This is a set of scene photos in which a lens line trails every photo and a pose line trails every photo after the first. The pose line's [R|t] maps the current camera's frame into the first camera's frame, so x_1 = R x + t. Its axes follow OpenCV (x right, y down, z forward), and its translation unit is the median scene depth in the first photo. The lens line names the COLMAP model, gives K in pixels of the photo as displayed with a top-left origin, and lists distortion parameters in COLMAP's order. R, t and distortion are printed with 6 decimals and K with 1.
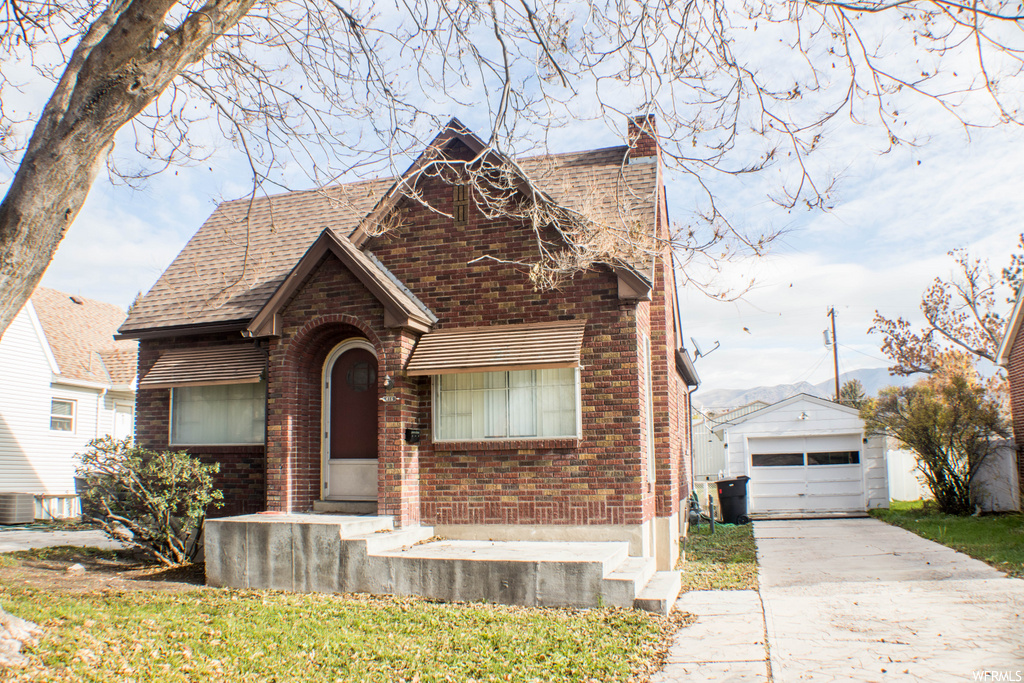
lens RADIAL K [[1052.7, 0, 512.0], [0, 1052.7, 341.5], [0, 0, 1]] dist [-0.268420, 0.008663]
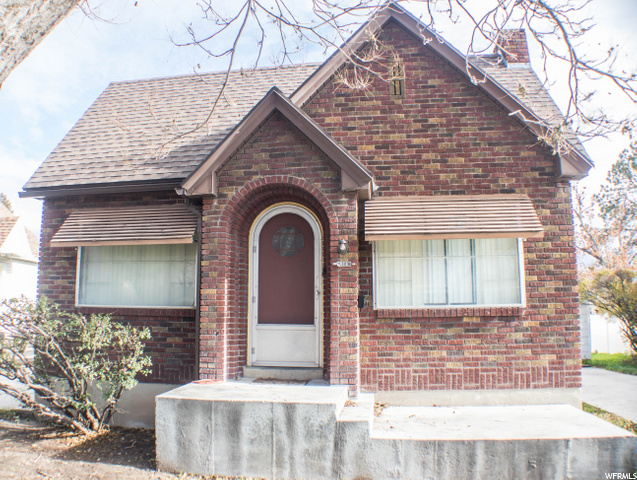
lens RADIAL K [[650.8, 0, 318.5], [0, 650.8, 240.0], [0, 0, 1]] dist [-0.251570, 0.025893]
pose [[0.980666, 0.037983, 0.191967, -0.248741], [-0.038640, 0.999253, -0.000323, 0.032836], [-0.191836, -0.007100, 0.981401, 0.403945]]
